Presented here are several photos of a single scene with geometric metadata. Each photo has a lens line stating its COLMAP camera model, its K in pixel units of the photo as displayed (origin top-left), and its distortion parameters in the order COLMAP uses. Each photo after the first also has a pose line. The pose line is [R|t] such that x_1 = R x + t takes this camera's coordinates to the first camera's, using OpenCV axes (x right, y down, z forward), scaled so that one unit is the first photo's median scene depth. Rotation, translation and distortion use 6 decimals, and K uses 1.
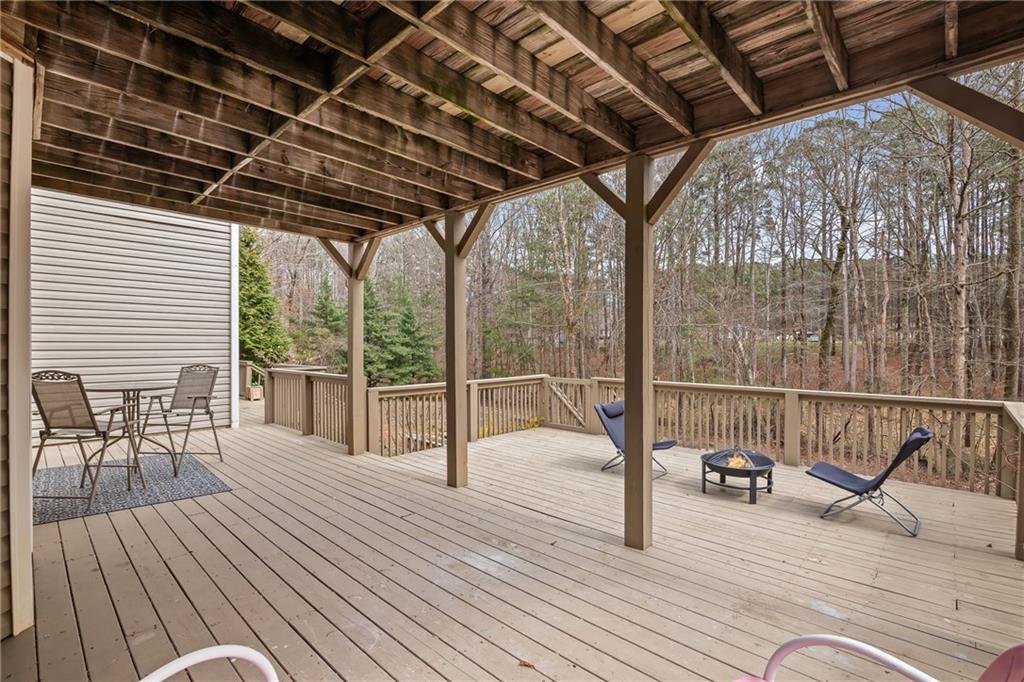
lens RADIAL K [[460.7, 0, 511.8], [0, 460.7, 346.1], [0, 0, 1]] dist [-0.025320, 0.001829]
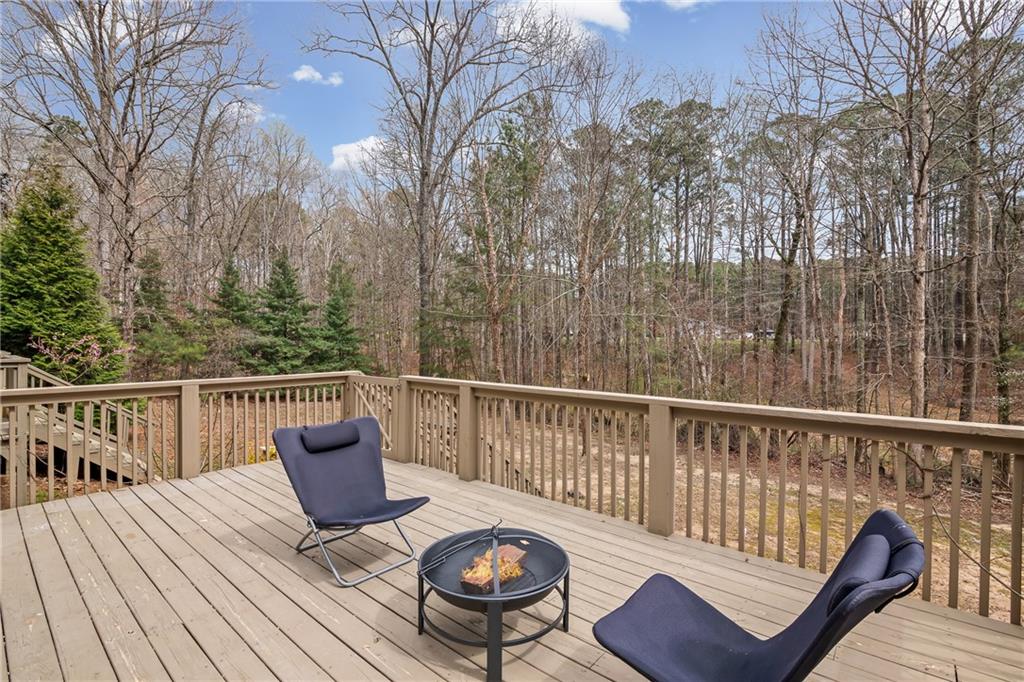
lens RADIAL K [[460.7, 0, 511.8], [0, 460.7, 340.0], [0, 0, 1]] dist [-0.025320, 0.001829]
pose [[0.998265, 0.005161, 0.058646, 0.078373], [-0.004680, 0.999954, -0.008333, 0.005793], [-0.058687, 0.008044, 0.998244, 0.088218]]
